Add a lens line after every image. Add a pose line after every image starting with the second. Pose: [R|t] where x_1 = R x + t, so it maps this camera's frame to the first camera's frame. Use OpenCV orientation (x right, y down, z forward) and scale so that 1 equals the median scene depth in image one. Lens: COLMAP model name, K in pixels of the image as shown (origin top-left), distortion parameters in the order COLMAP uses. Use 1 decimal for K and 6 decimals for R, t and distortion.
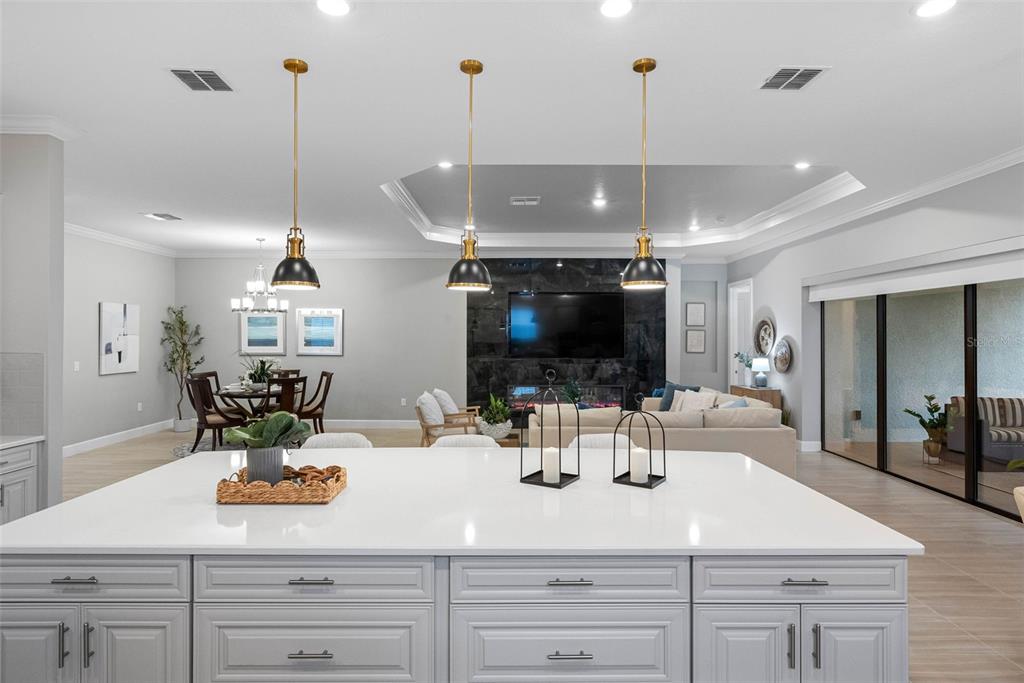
lens RADIAL K [[545.6, 0, 512.0], [0, 545.6, 333.1], [0, 0, 1]] dist [-0.007952, 0.001365]
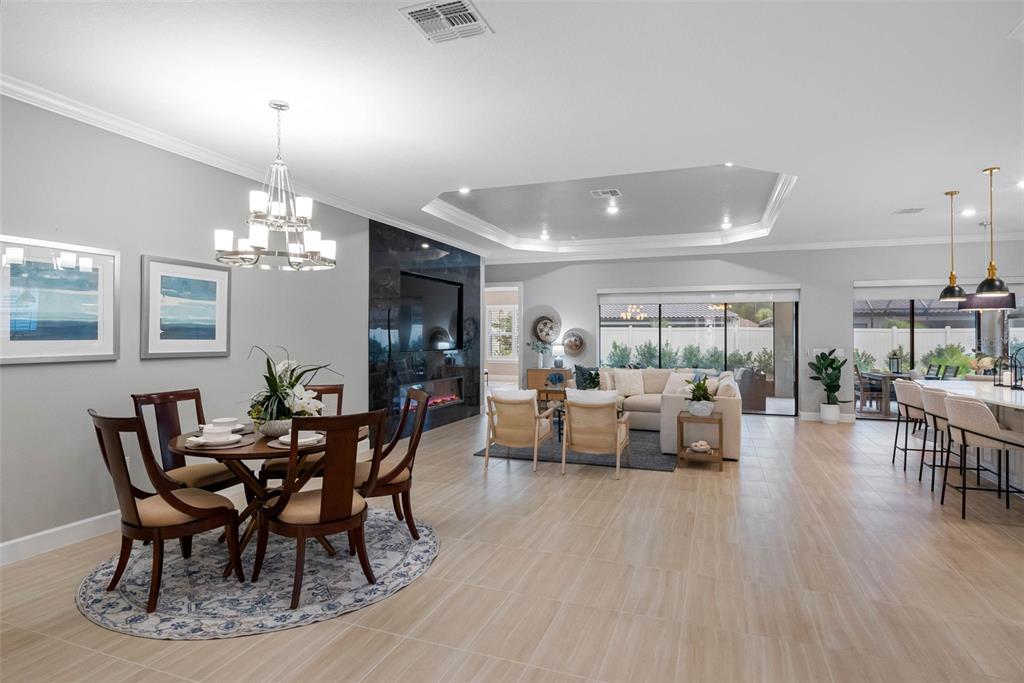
lens RADIAL K [[533.0, 0, 516.1], [0, 533.0, 319.3], [0, 0, 1]] dist [-0.004015, 0.000230]
pose [[0.364699, 0.027443, 0.930721, -0.715416], [-0.007085, 0.999618, -0.026699, 0.017691], [-0.931099, 0.003143, 0.364754, 0.579584]]
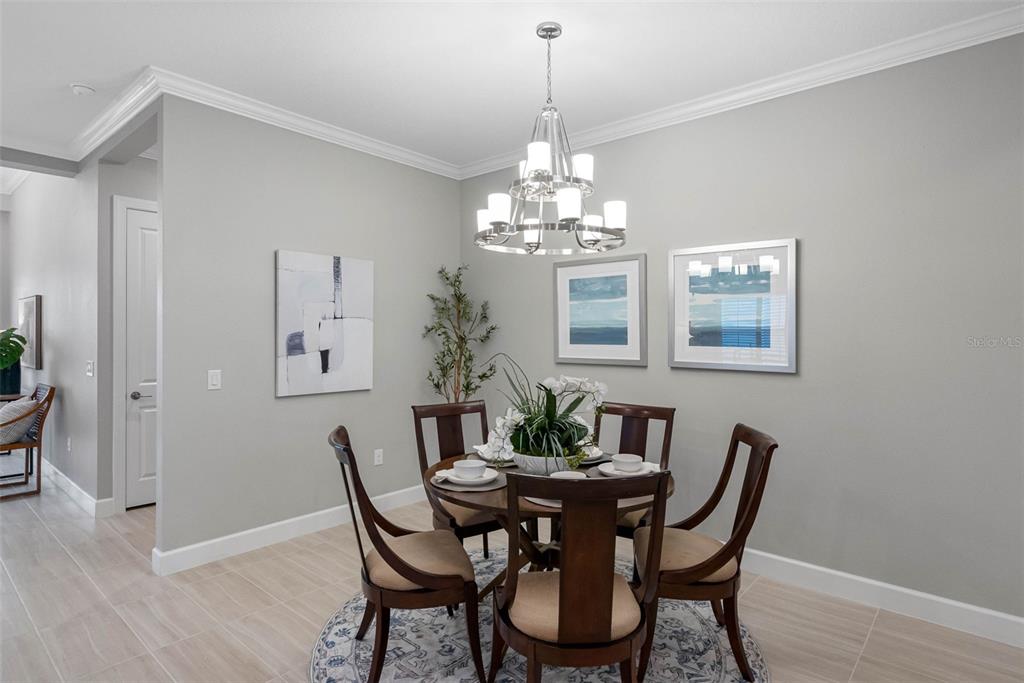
lens RADIAL K [[545.6, 0, 512.0], [0, 545.6, 333.1], [0, 0, 1]] dist [-0.007952, 0.001365]
pose [[0.747545, -0.002396, -0.664207, -0.225992], [-0.000175, 0.999993, -0.003804, 0.017360], [0.664211, 0.002960, 0.747539, 0.649847]]
